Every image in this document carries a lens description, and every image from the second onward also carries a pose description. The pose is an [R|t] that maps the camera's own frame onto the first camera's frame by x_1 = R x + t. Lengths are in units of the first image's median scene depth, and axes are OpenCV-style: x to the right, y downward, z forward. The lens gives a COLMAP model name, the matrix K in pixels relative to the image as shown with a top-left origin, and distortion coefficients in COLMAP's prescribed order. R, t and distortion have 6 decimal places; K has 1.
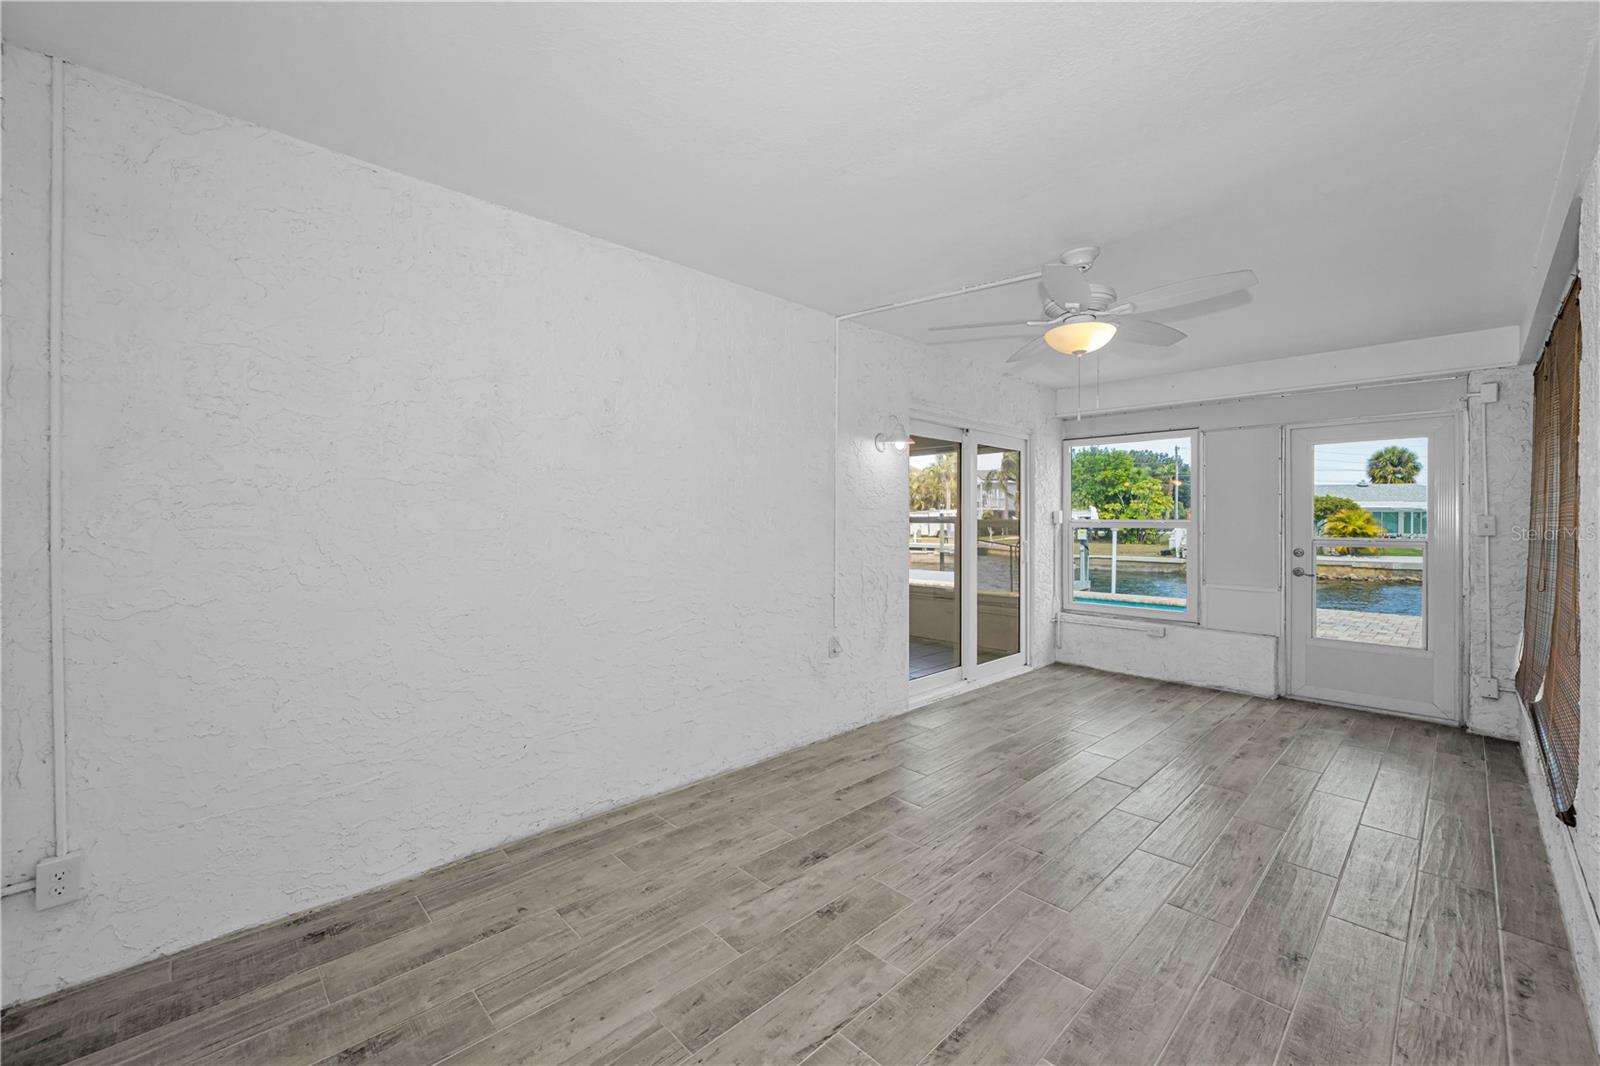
lens RADIAL K [[642.5, 0, 785.3], [0, 642.5, 526.7], [0, 0, 1]] dist [-0.002601, 0.000096]
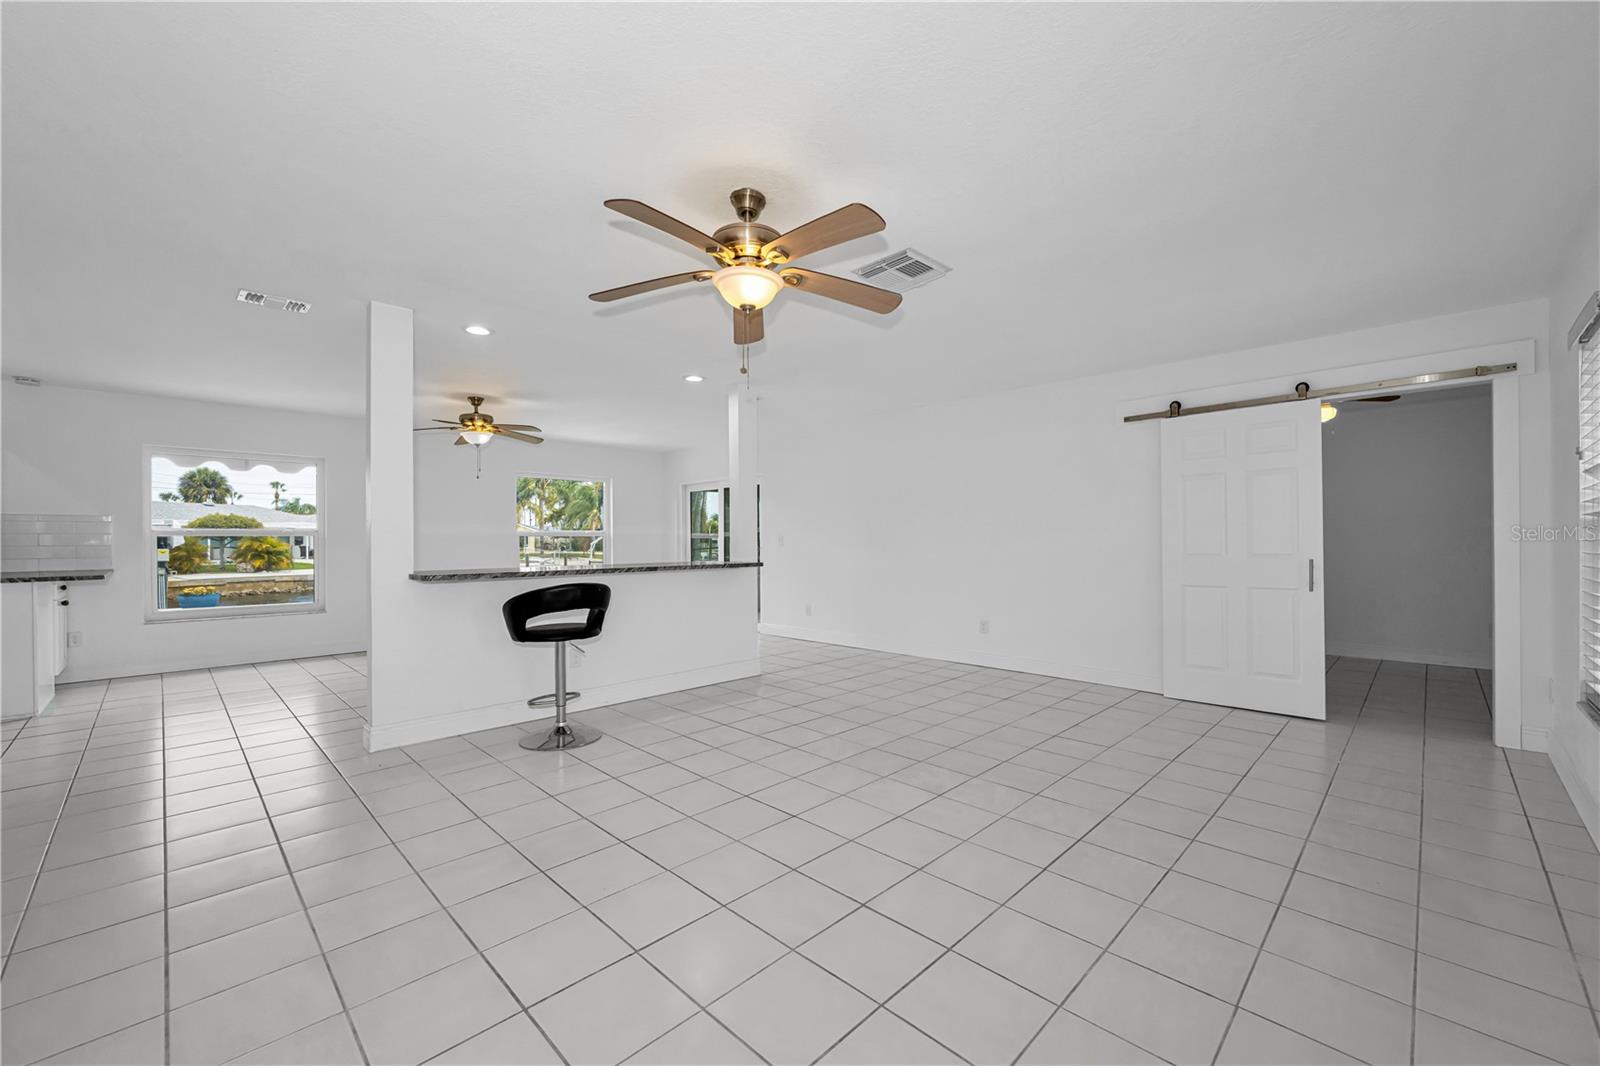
lens RADIAL K [[642.5, 0, 801.4], [0, 642.5, 532.9], [0, 0, 1]] dist [-0.002601, 0.000096]
pose [[-0.021290, 0.007221, 0.999747, -2.030298], [0.014389, 0.999873, -0.006916, 0.010227], [-0.999670, 0.014238, -0.021392, 1.229936]]
